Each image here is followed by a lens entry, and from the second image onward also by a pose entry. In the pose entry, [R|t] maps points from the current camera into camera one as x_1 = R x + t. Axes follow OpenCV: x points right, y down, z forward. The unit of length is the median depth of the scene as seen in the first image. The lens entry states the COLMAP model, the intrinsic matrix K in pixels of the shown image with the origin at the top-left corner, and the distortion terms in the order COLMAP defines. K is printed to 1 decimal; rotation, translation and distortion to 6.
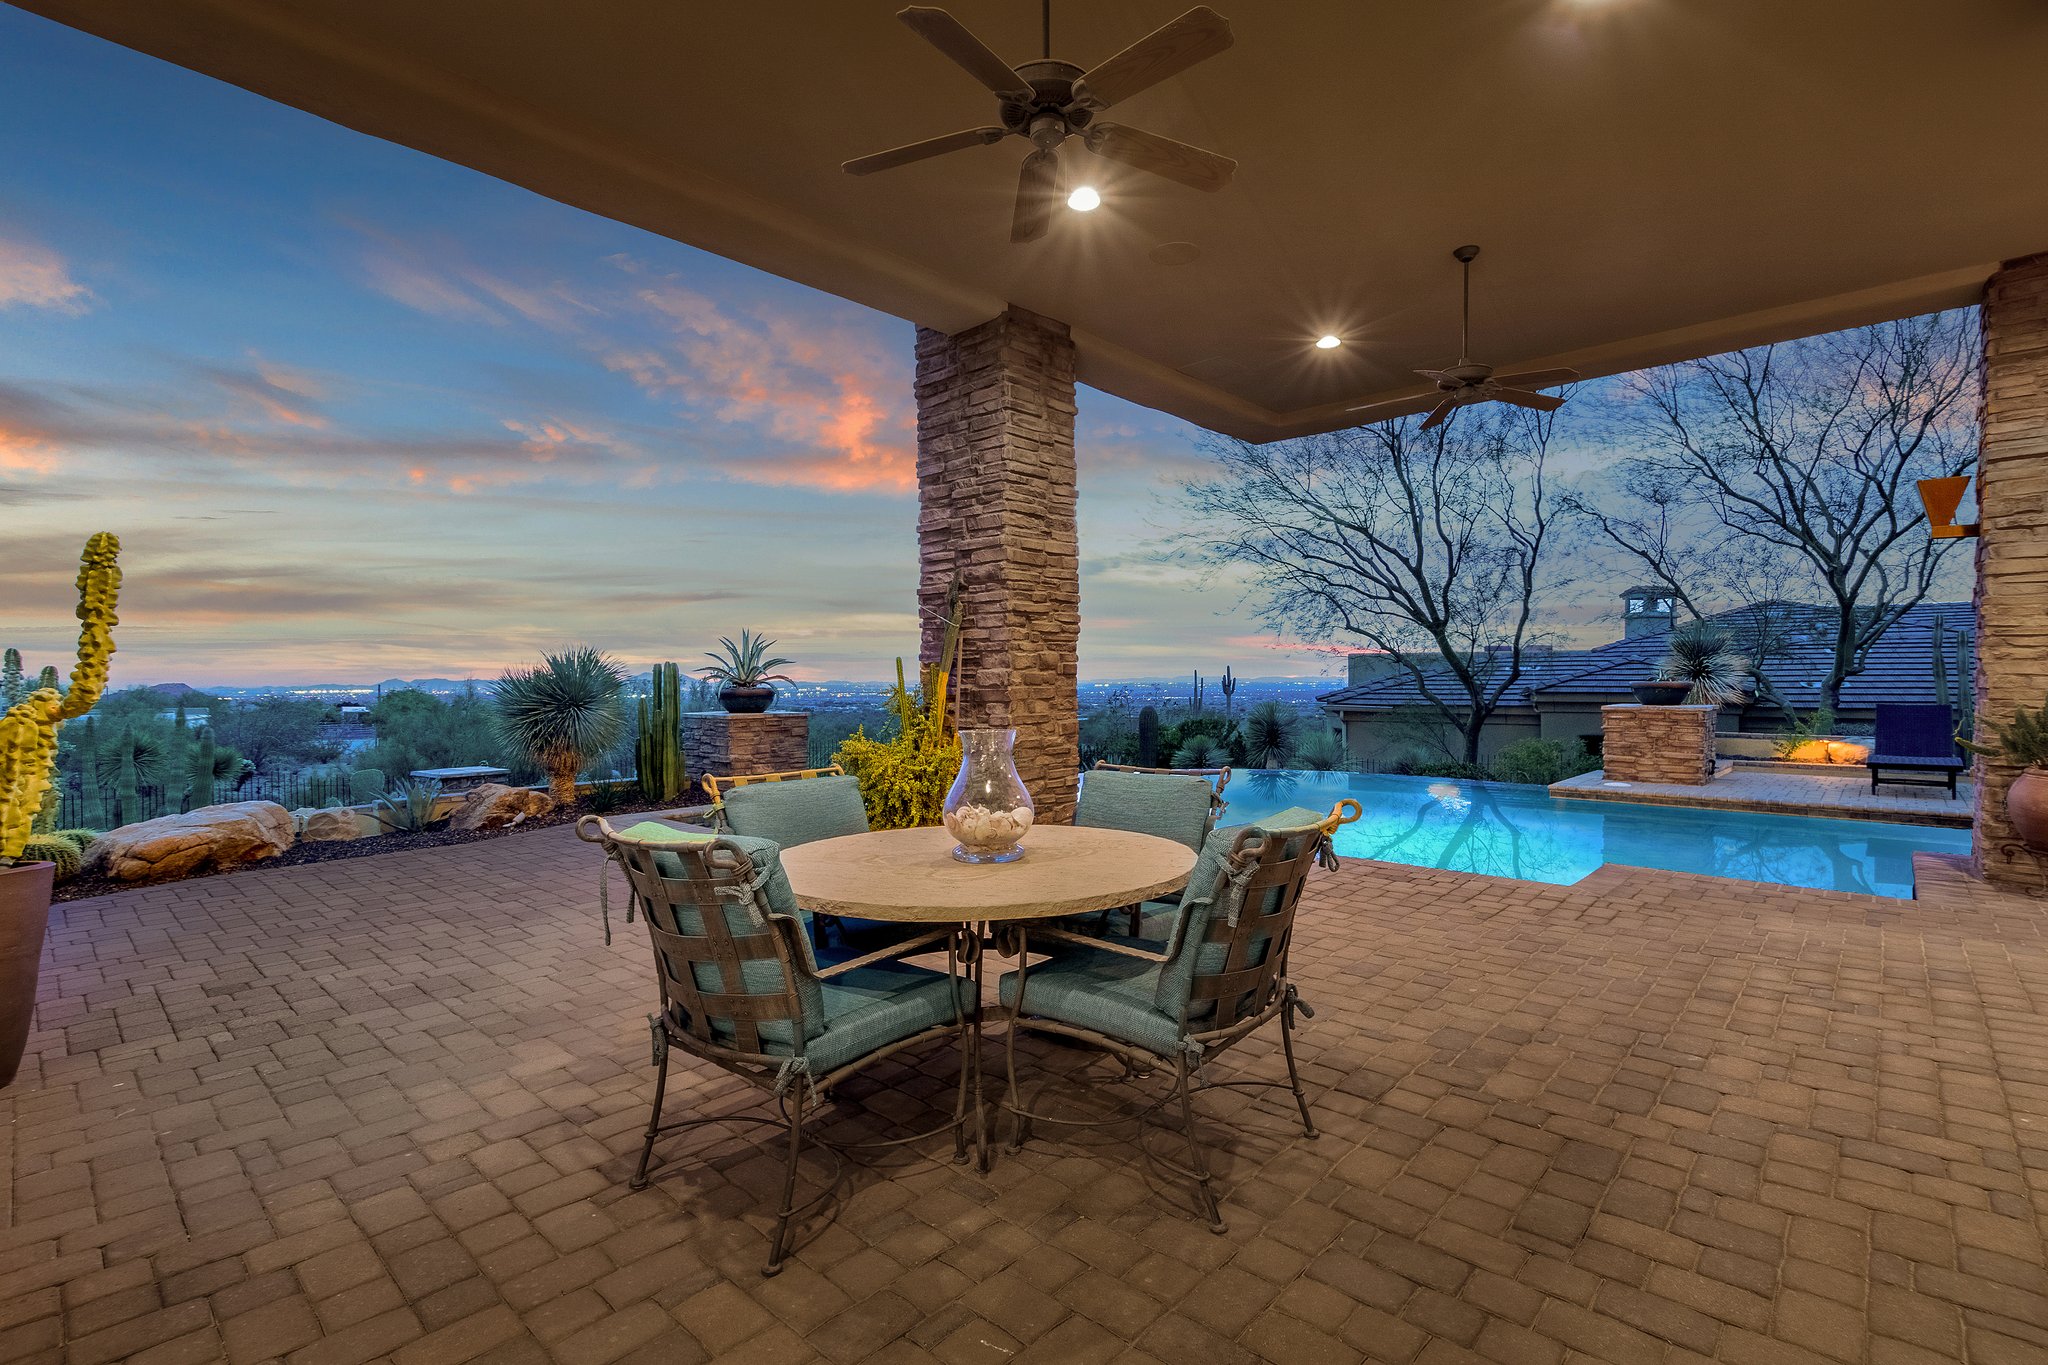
lens RADIAL K [[925.3, 0, 1024.0], [0, 925.3, 682.5], [0, 0, 1]] dist [-0.002805, 0.001158]
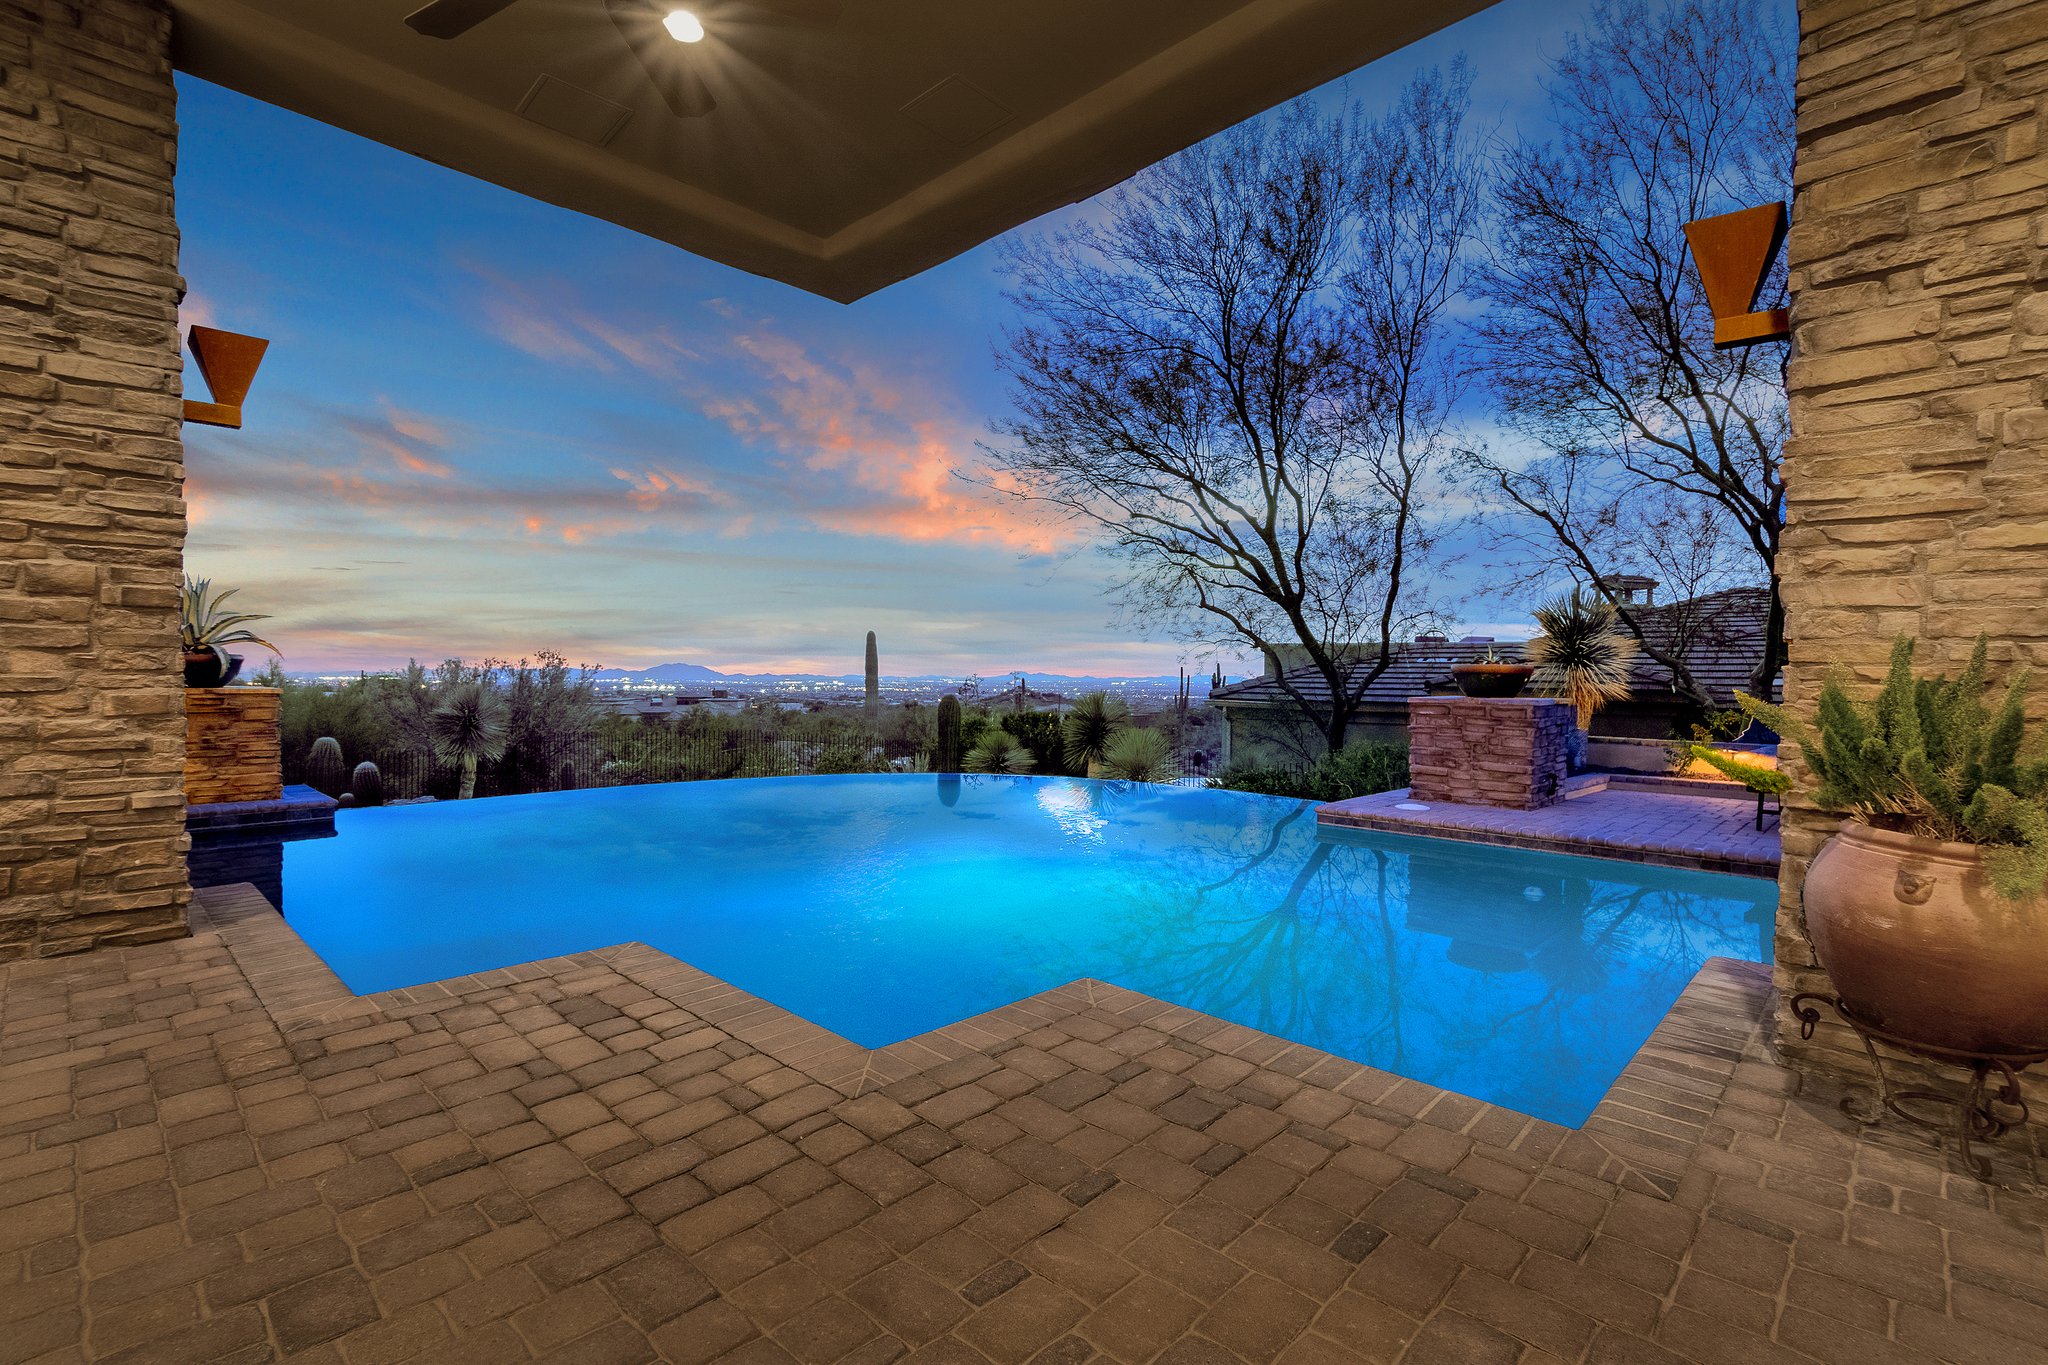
lens RADIAL K [[925.3, 0, 1024.0], [0, 925.3, 682.5], [0, 0, 1]] dist [-0.002805, 0.001158]
pose [[0.999736, 0.014305, -0.017982, 0.351399], [-0.014248, 0.999893, 0.003298, 0.016248], [0.018028, -0.003041, 0.999833, 0.279781]]
